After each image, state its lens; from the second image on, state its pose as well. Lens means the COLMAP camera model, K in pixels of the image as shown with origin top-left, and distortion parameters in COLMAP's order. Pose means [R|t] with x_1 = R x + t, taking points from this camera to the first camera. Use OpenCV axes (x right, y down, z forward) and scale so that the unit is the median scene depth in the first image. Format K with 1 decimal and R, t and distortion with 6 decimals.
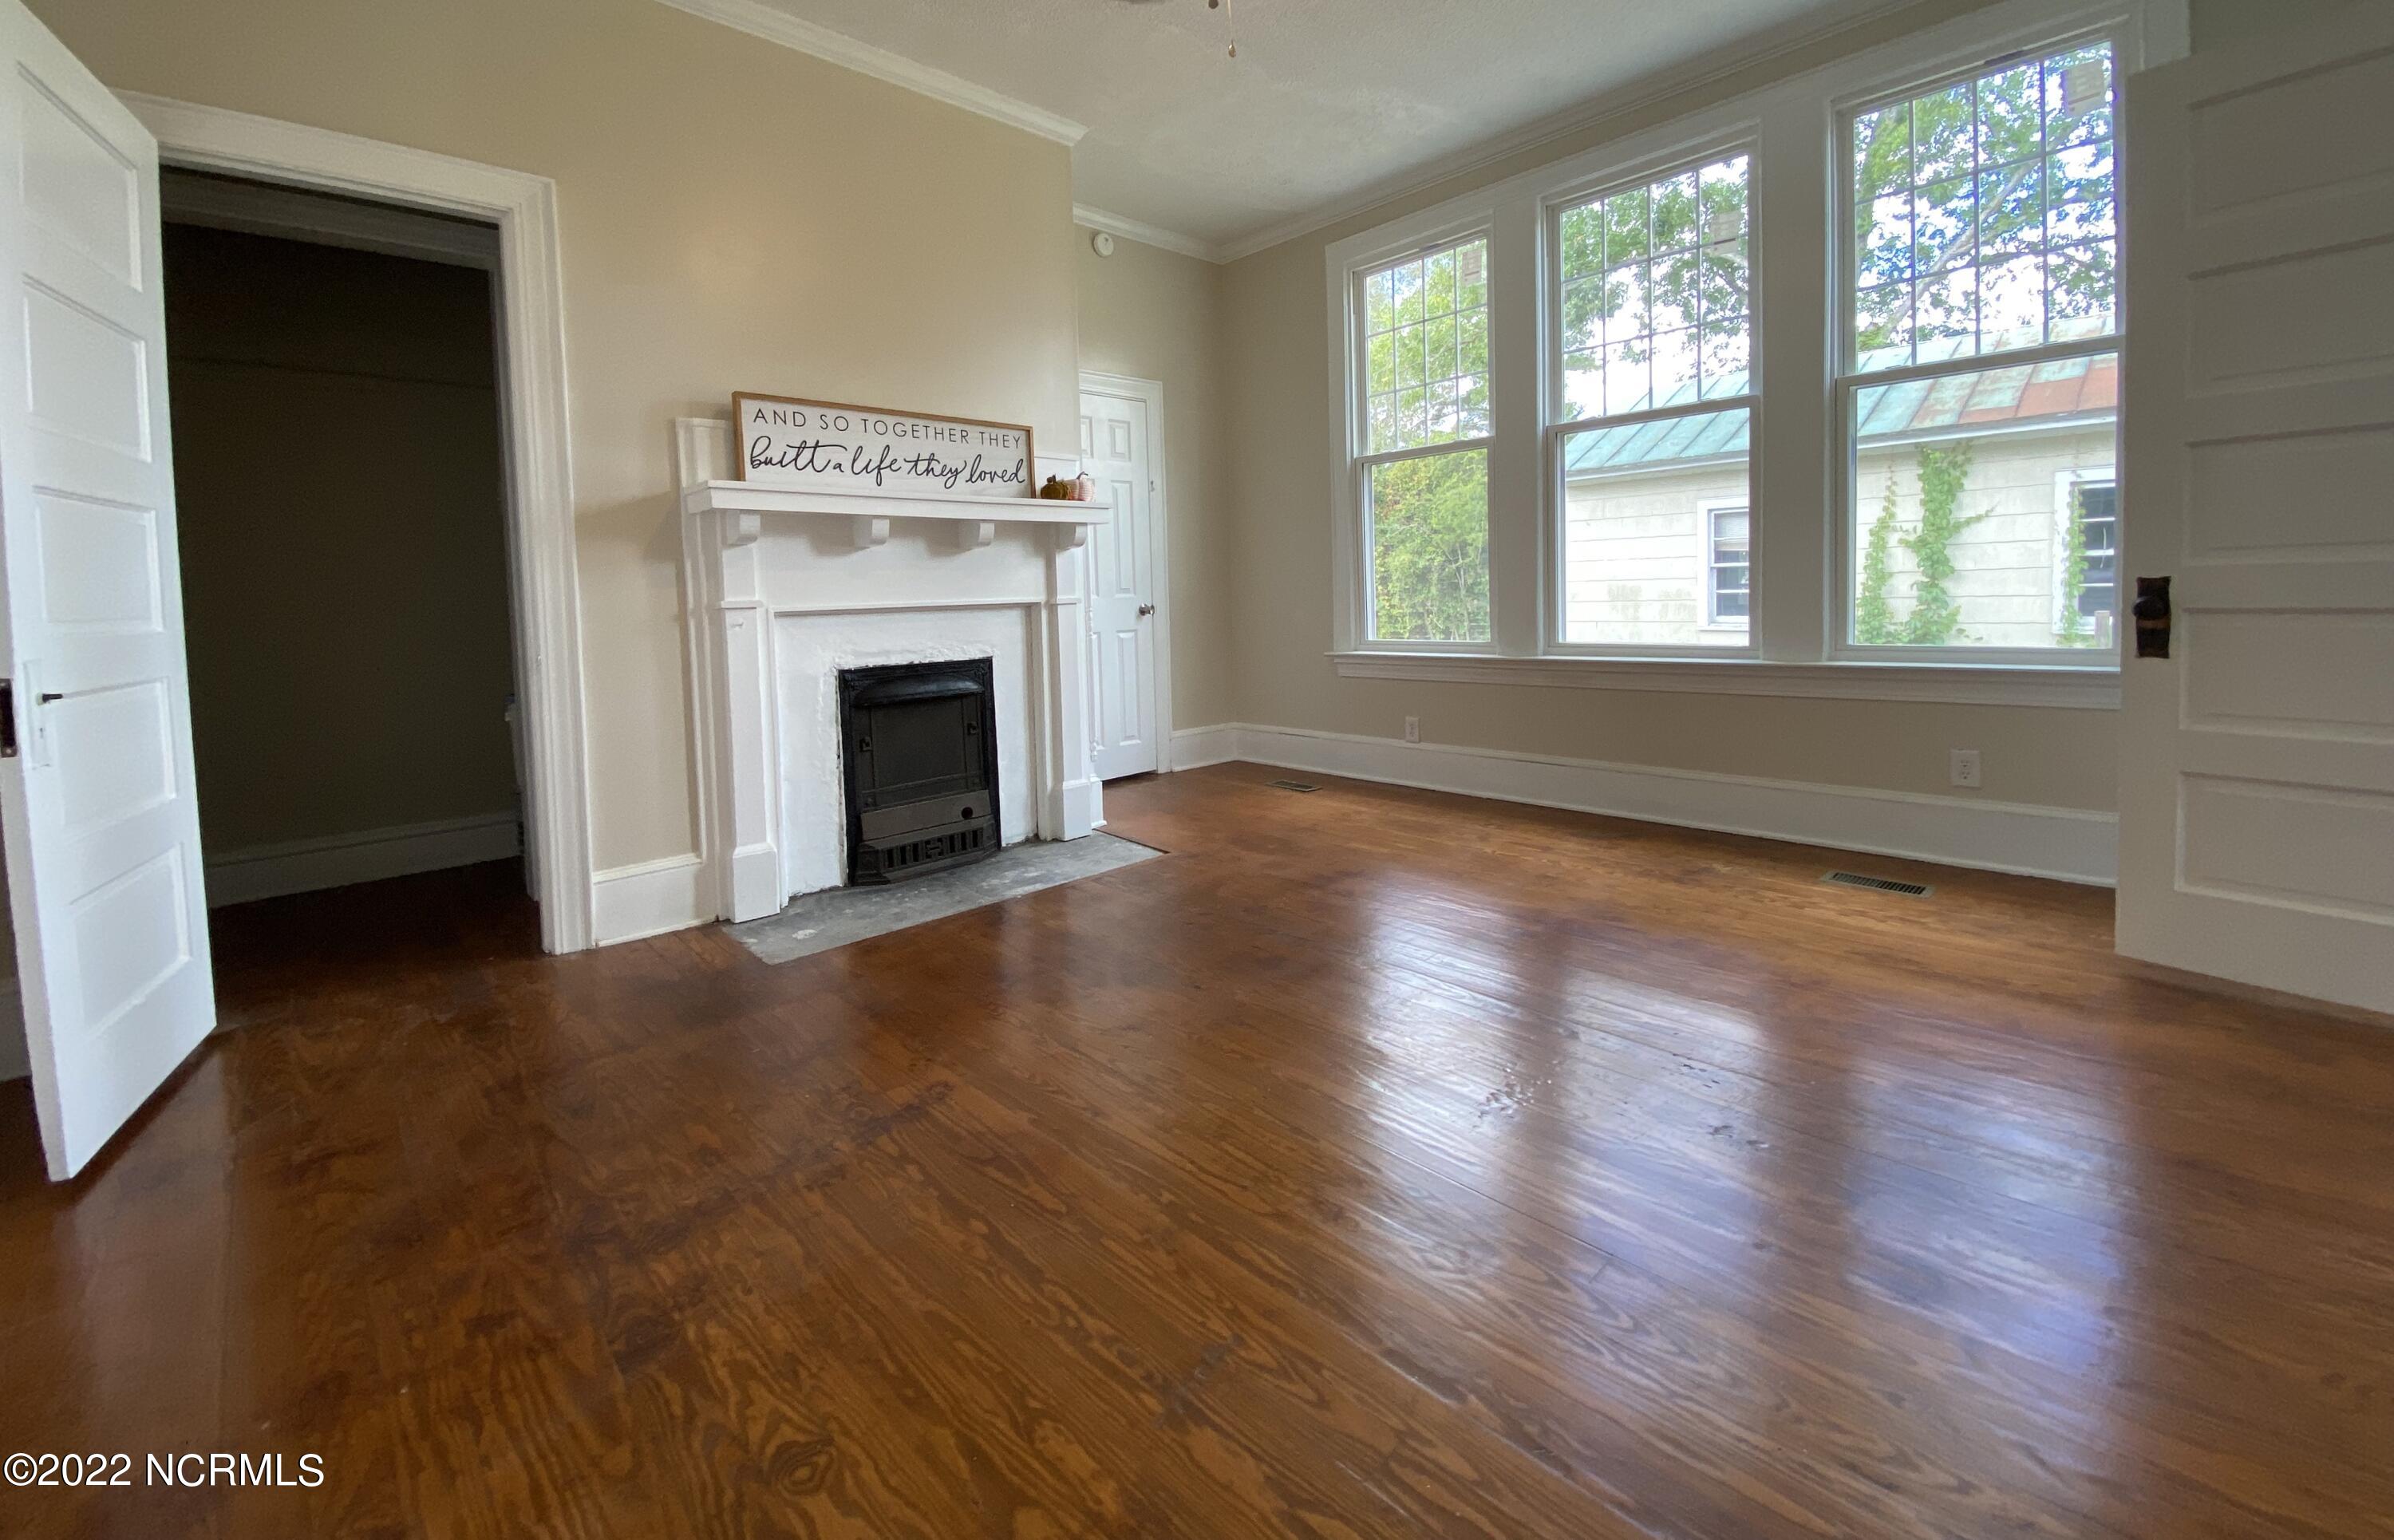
lens RADIAL K [[929.1, 0, 1156.4], [0, 929.1, 638.1], [0, 0, 1]] dist [-0.011270, -0.000584]
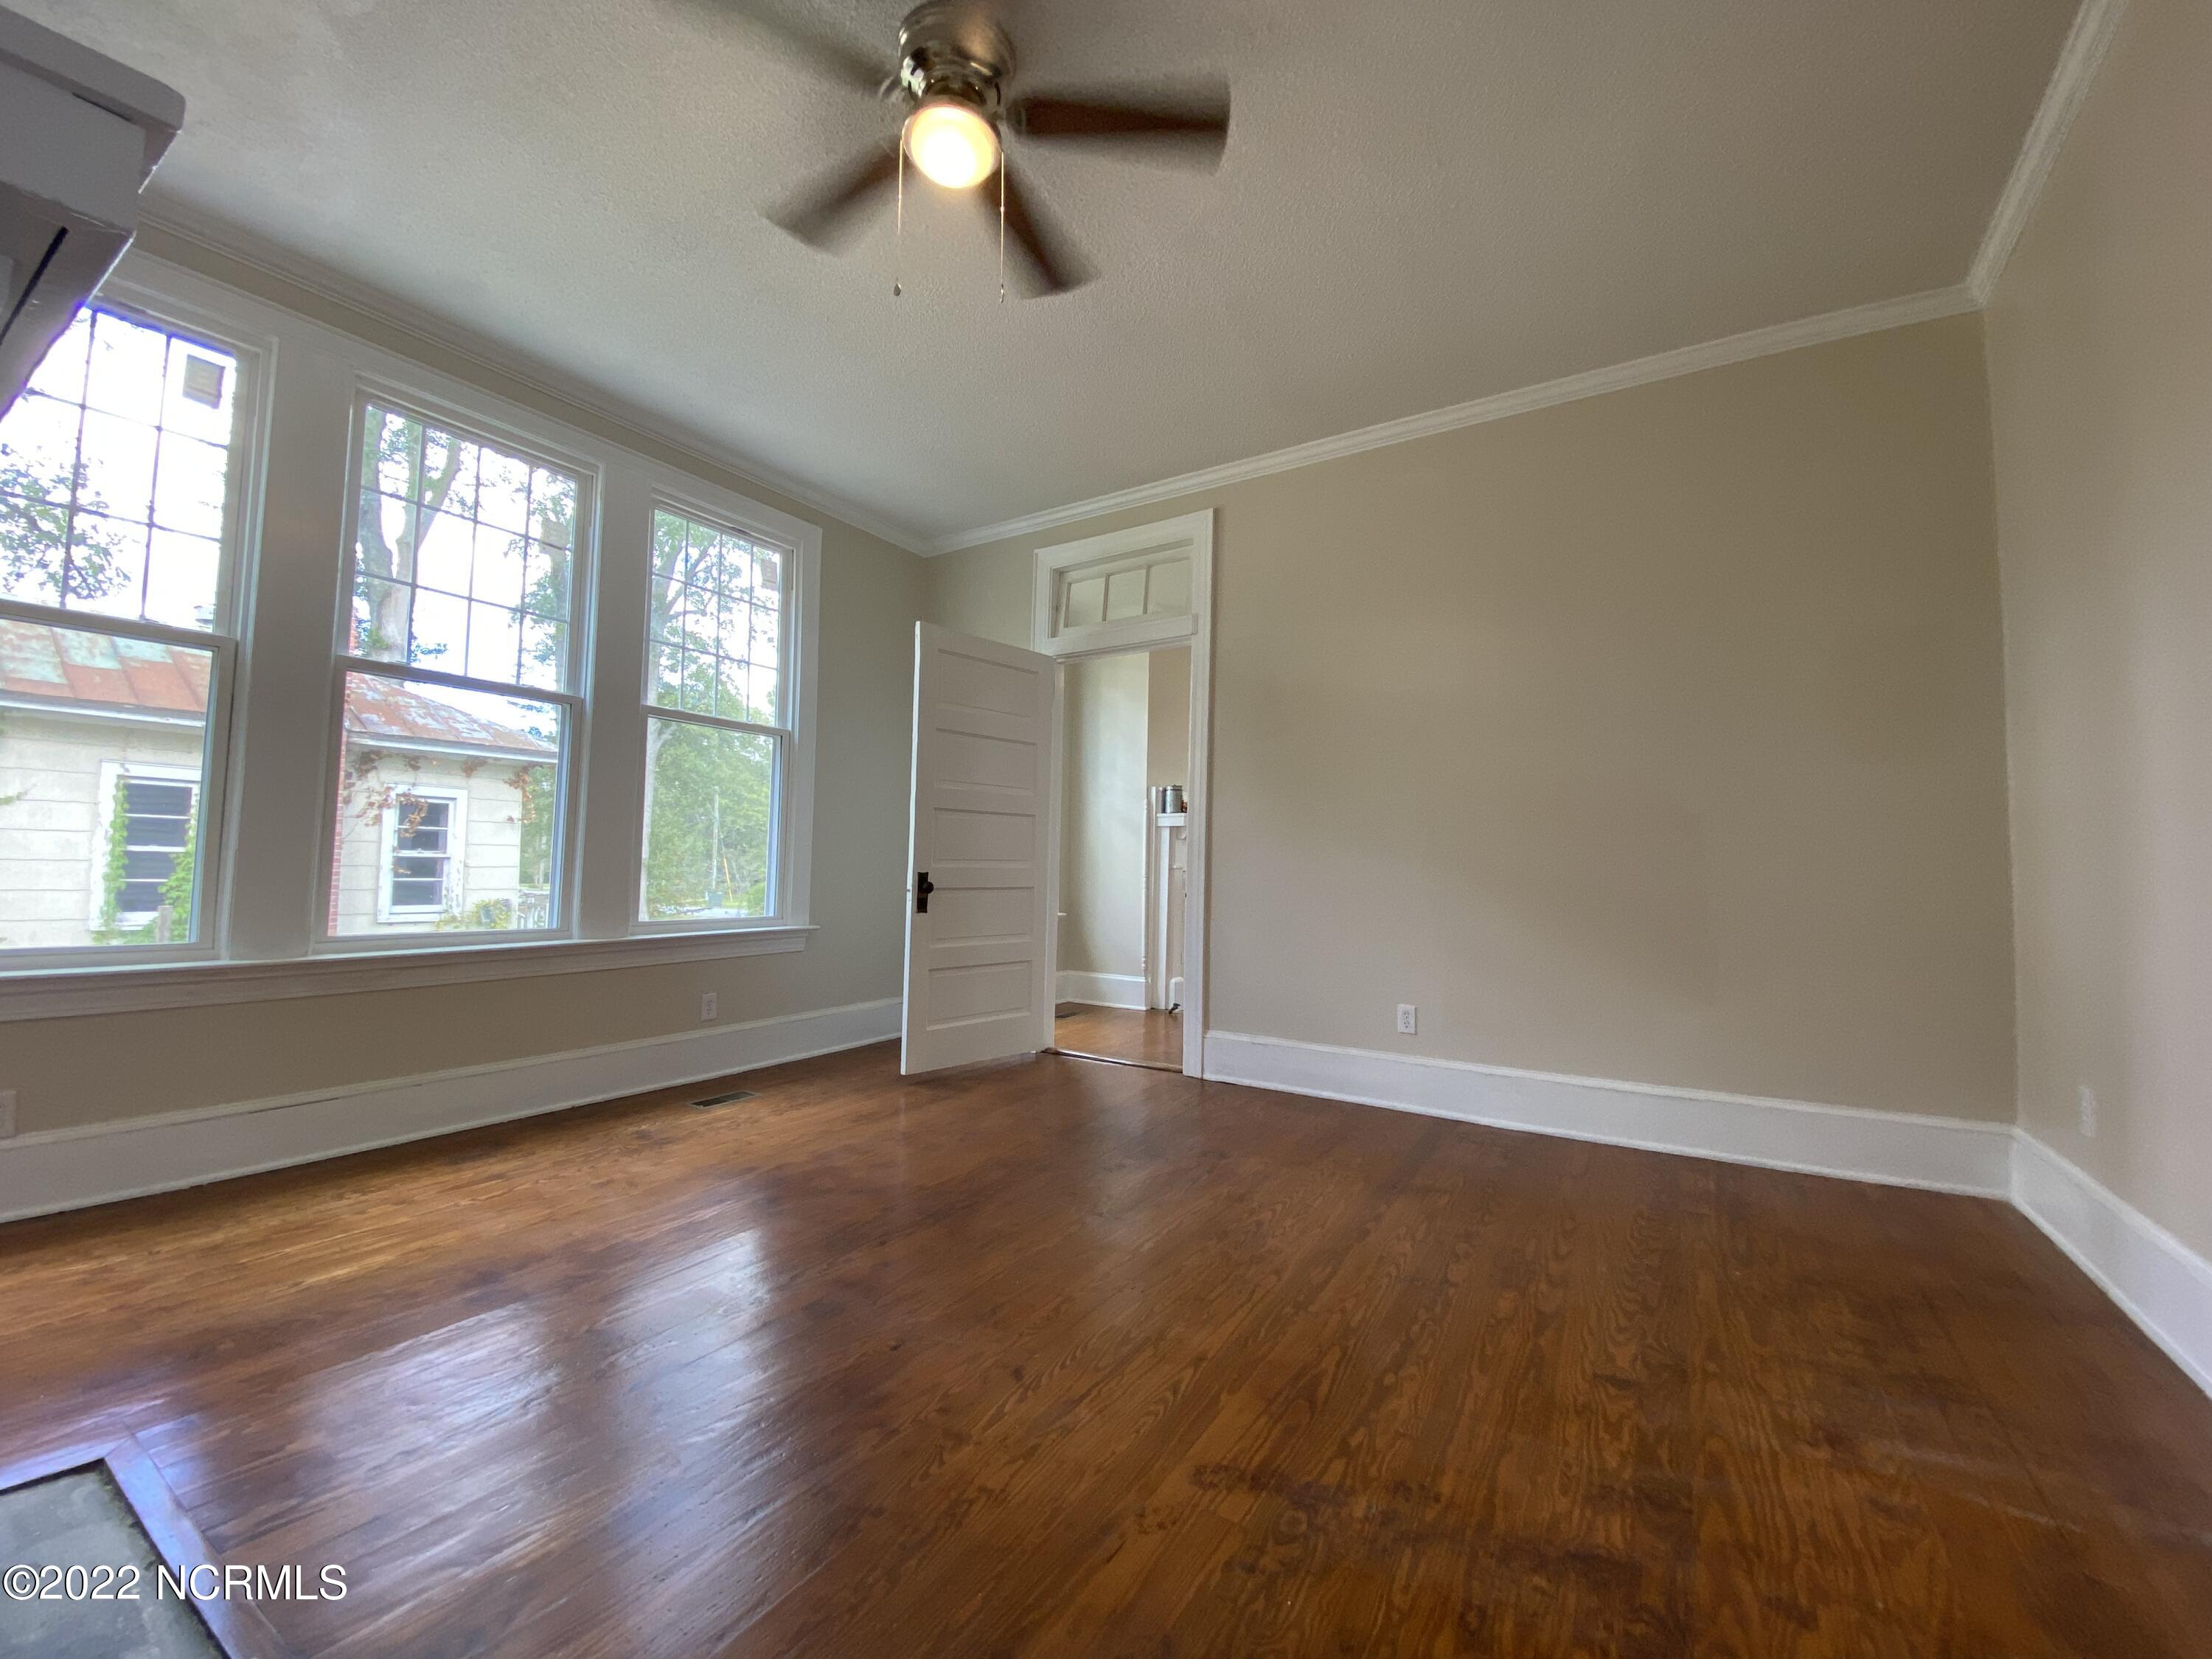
lens RADIAL K [[898.1, 0, 1104.4], [0, 898.1, 819.7], [0, 0, 1]] dist [-0.007893, -0.006275]
pose [[-0.253783, 0.086203, 0.963412, -0.633831], [0.044528, 0.996006, -0.077390, -0.008313], [-0.966236, 0.023259, -0.256608, 0.810125]]
